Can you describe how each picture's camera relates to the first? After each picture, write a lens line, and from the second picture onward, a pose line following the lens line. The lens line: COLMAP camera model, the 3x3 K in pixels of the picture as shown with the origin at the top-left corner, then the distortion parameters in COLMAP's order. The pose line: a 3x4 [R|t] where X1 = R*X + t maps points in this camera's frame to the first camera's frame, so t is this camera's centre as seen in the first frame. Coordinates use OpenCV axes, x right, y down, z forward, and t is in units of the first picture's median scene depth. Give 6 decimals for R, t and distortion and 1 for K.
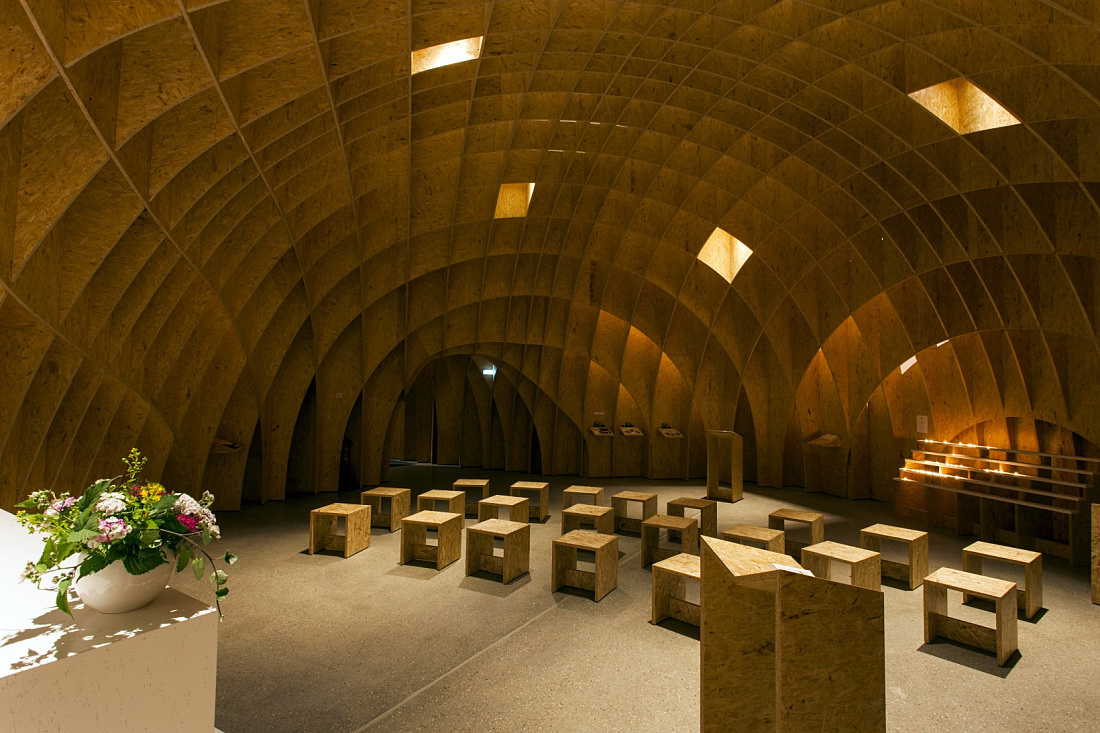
lens RADIAL K [[548.5, 0, 544.3], [0, 548.5, 368.7], [0, 0, 1]] dist [-0.021419, 0.001039]
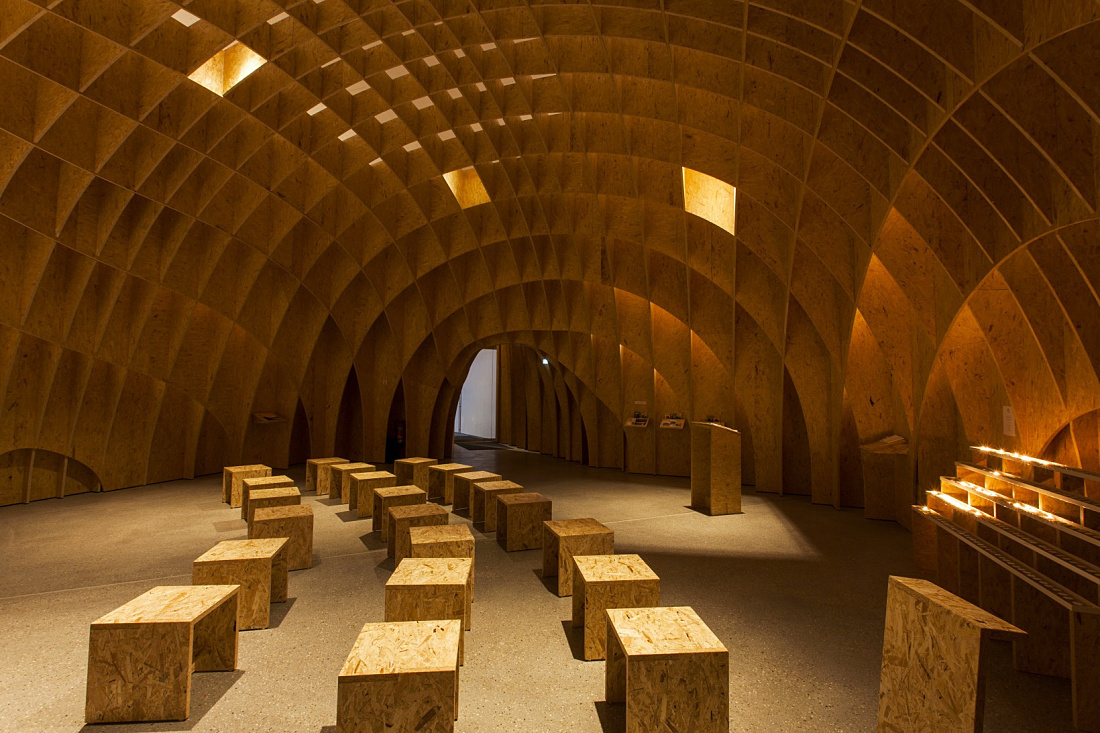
lens RADIAL K [[513.1, 0, 552.0], [0, 513.1, 370.0], [0, 0, 1]] dist [0.000170, 0.000085]
pose [[0.847549, -0.020722, -0.530312, 0.485942], [0.018946, 0.999782, -0.008787, 0.036391], [0.530378, -0.002600, 0.847757, 0.231744]]
